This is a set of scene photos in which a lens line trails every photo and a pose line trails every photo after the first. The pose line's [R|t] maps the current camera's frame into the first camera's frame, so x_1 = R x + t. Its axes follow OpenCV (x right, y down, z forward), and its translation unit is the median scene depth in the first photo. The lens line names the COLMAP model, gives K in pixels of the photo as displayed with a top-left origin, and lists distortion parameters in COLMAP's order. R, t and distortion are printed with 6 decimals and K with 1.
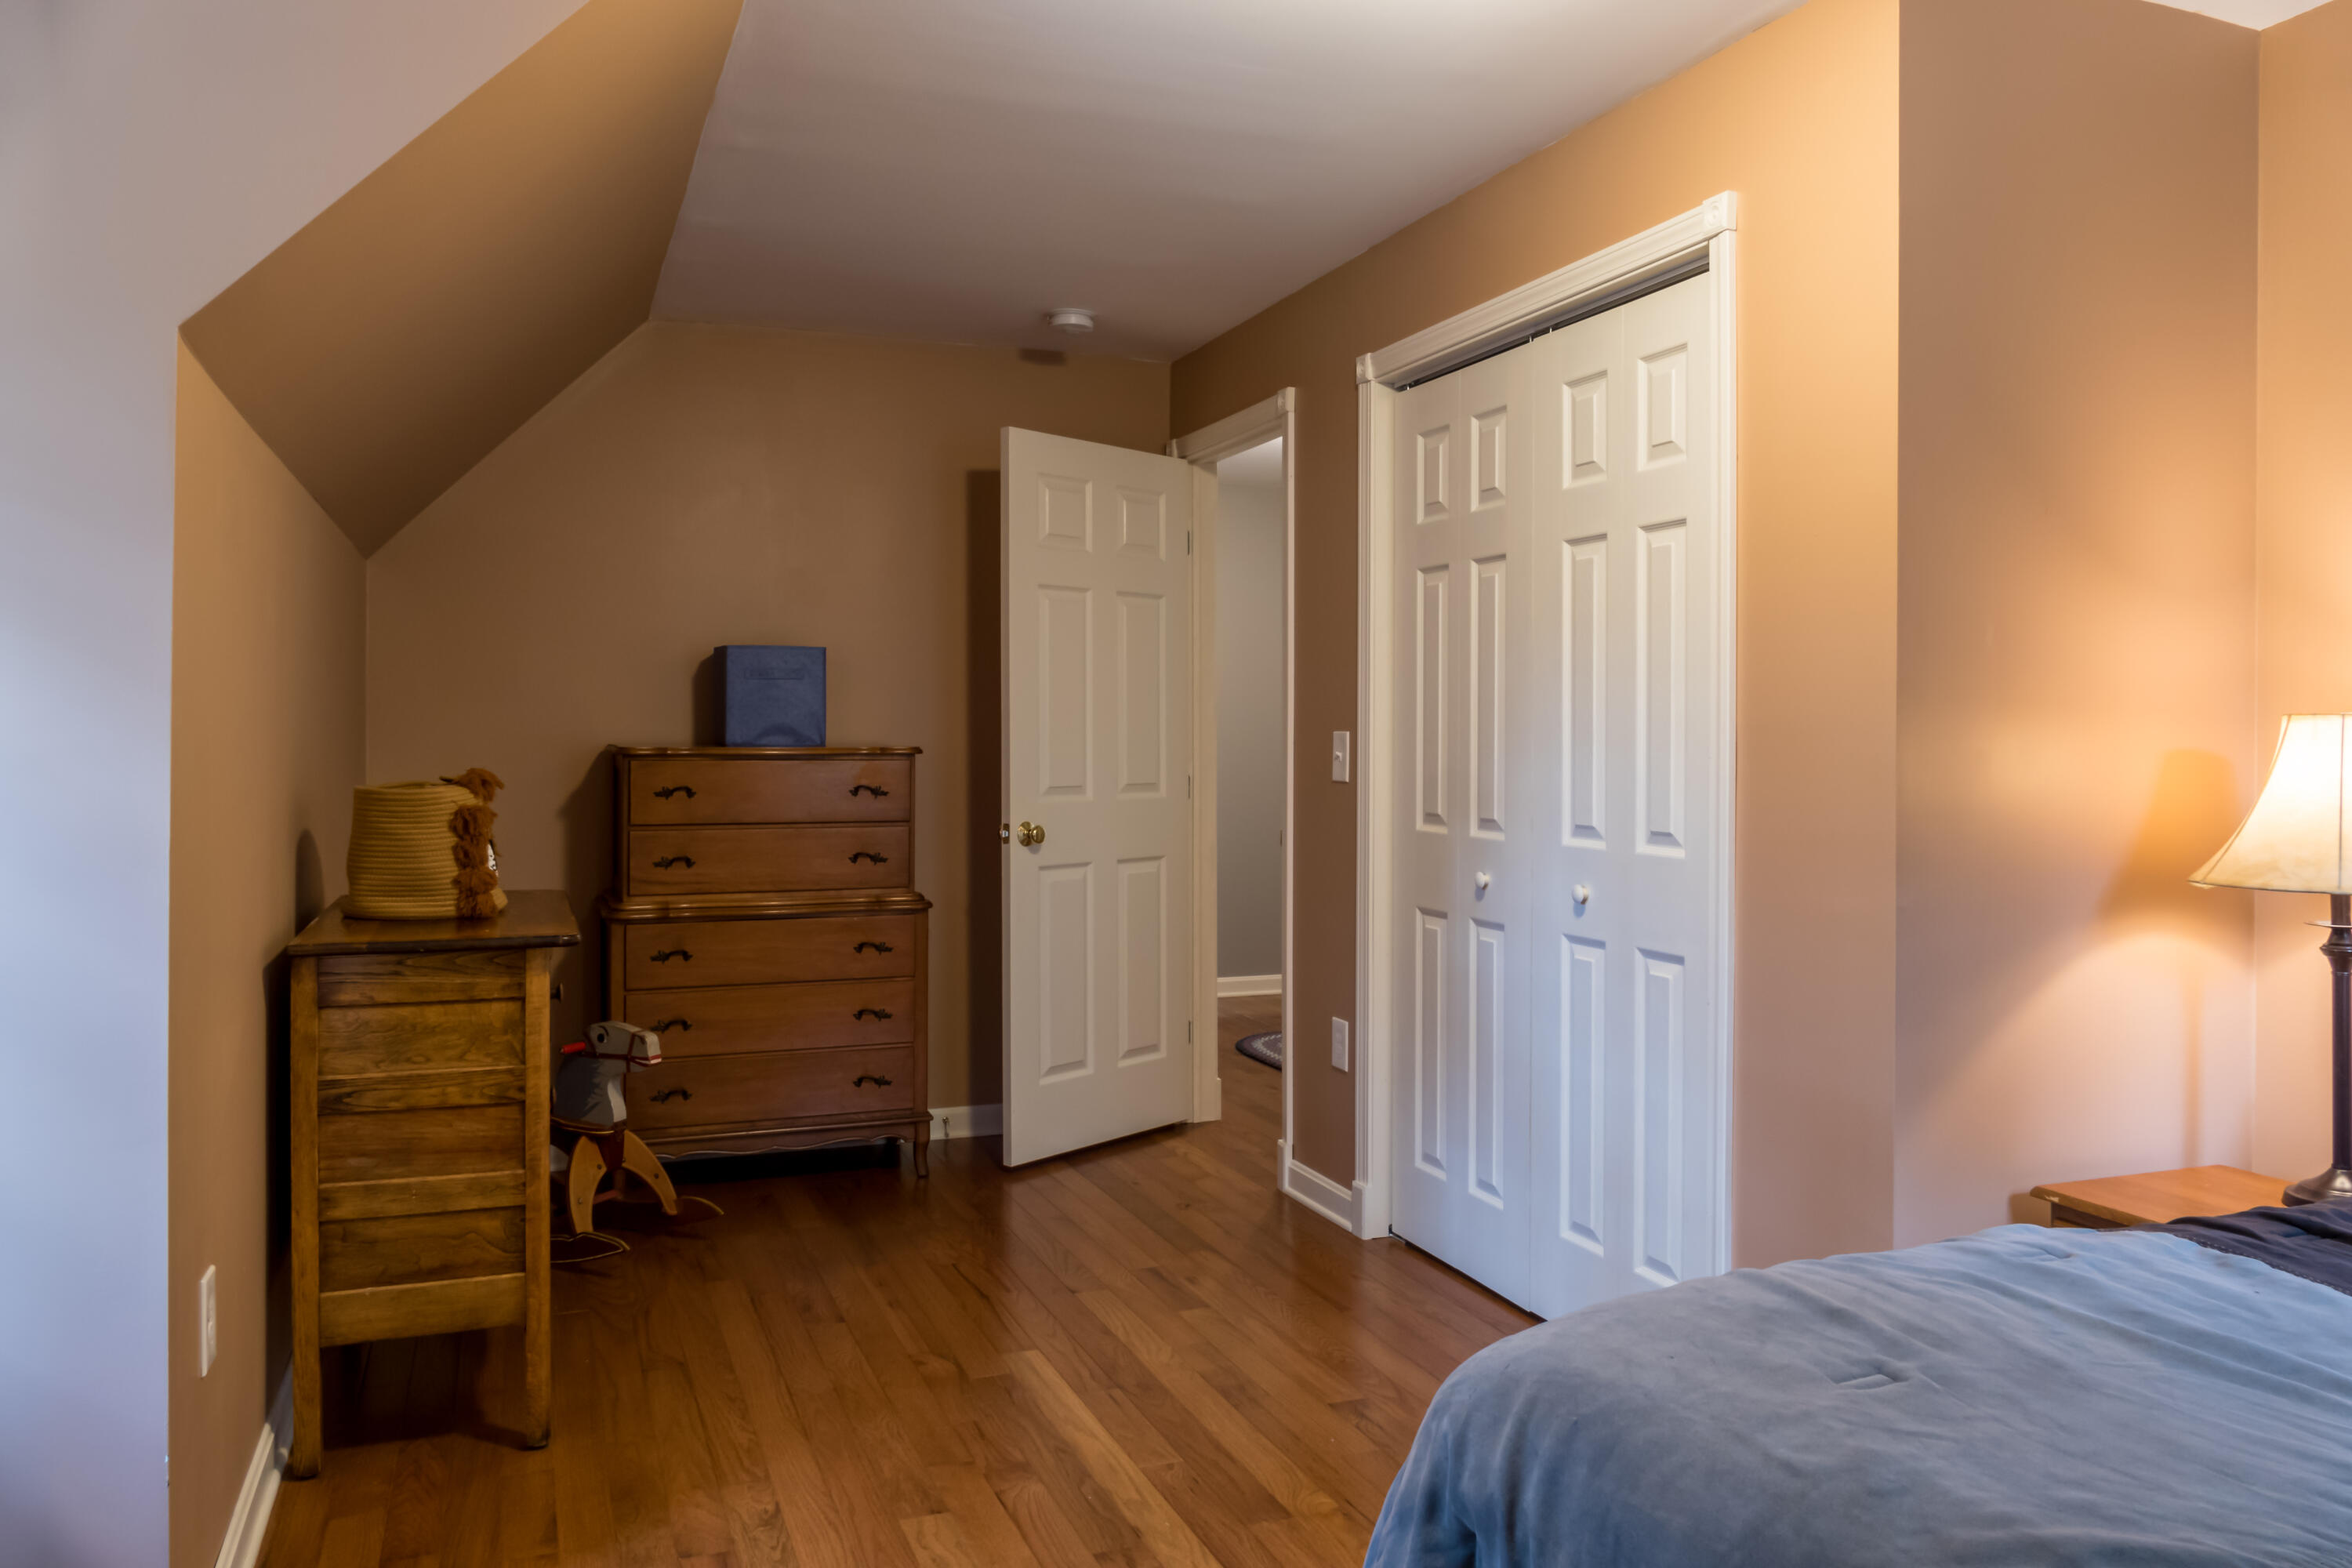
lens RADIAL K [[1700.7, 0, 1173.2], [0, 1700.7, 775.4], [0, 0, 1]] dist [-0.016941, 0.005504]
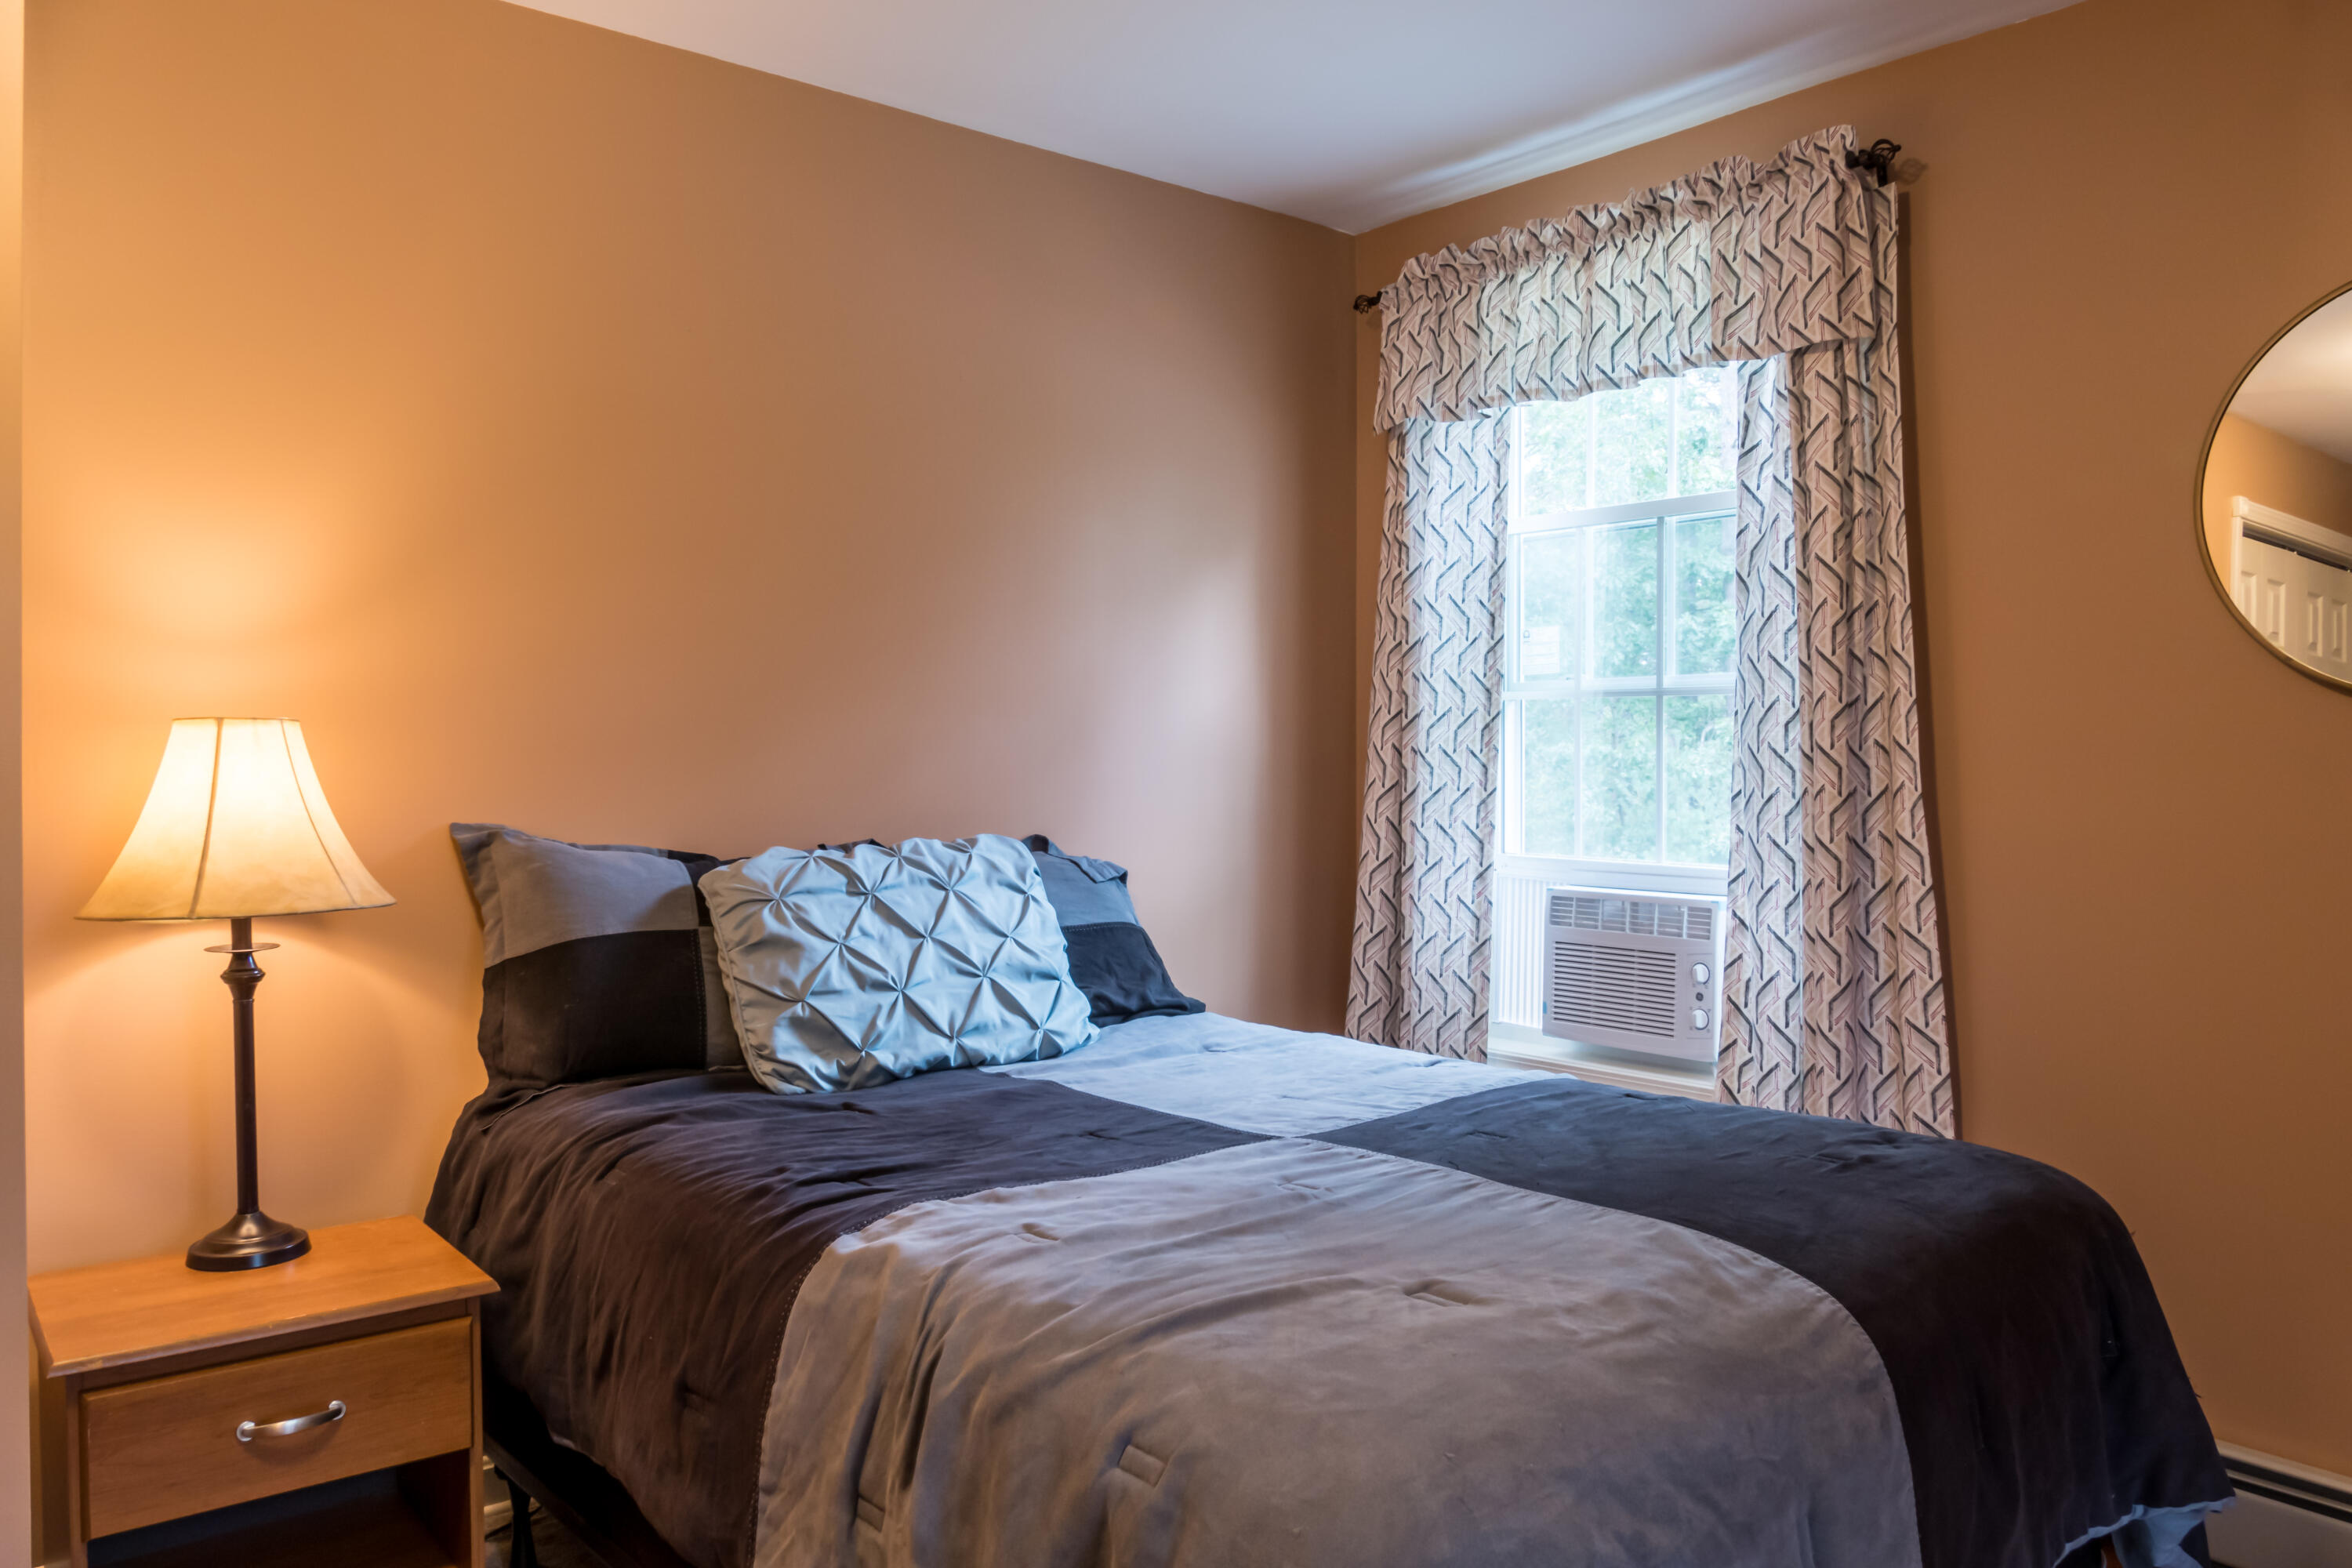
lens RADIAL K [[1700.7, 0, 1171.9], [0, 1700.7, 781.9], [0, 0, 1]] dist [-0.016941, 0.005504]
pose [[-0.295824, -0.020027, 0.955033, -0.567639], [0.015659, 0.999544, 0.025811, -0.029814], [-0.955114, 0.022591, -0.295375, 1.314320]]
